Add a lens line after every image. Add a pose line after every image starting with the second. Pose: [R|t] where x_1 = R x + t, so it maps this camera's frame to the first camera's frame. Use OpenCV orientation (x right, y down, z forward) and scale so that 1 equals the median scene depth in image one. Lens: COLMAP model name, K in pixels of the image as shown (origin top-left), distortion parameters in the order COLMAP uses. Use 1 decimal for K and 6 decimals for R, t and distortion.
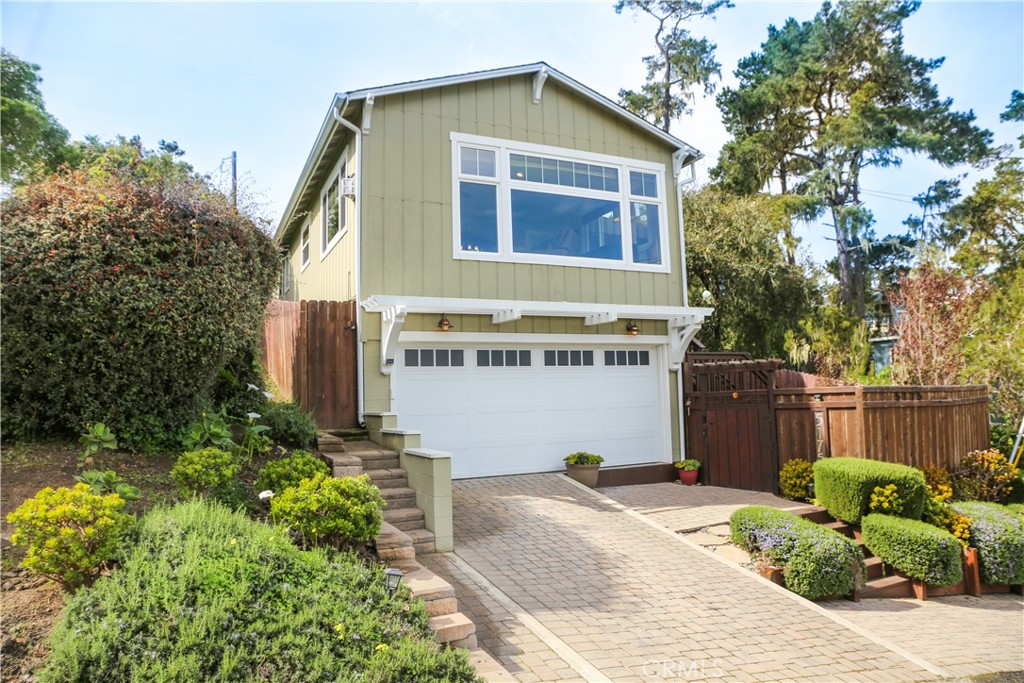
lens RADIAL K [[682.8, 0, 516.6], [0, 682.8, 338.3], [0, 0, 1]] dist [-0.131465, 0.070430]
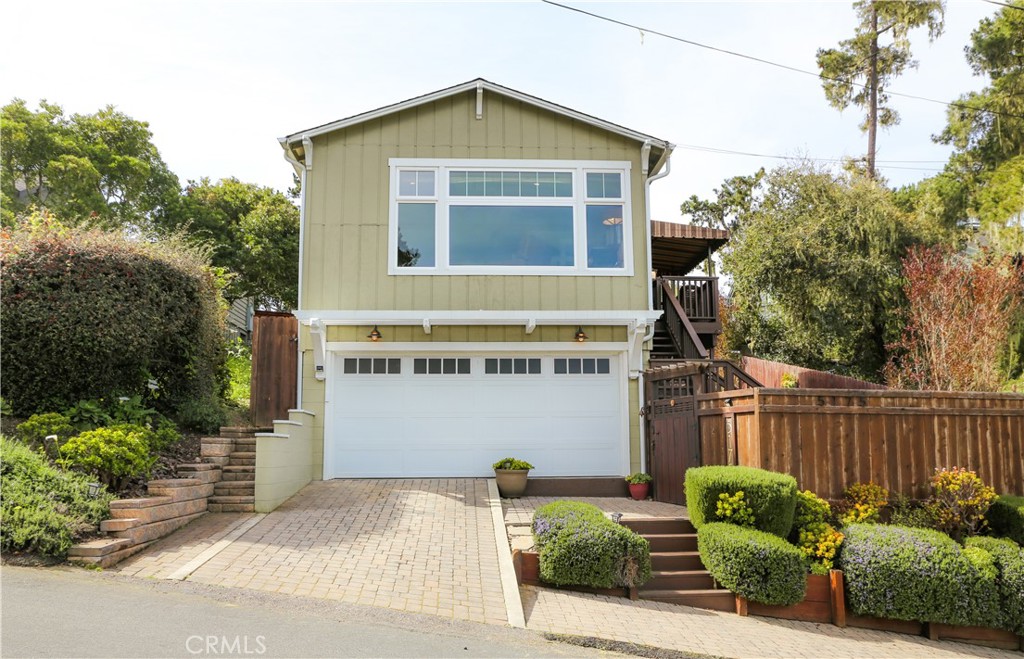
lens RADIAL K [[847.8, 0, 512.0], [0, 847.8, 329.5], [0, 0, 1]] dist [-0.043898, 0.001498]
pose [[0.927417, -0.033266, -0.372547, 0.576804], [0.013886, 0.998413, -0.054583, 0.045958], [0.373771, 0.045448, 0.926407, -0.173930]]
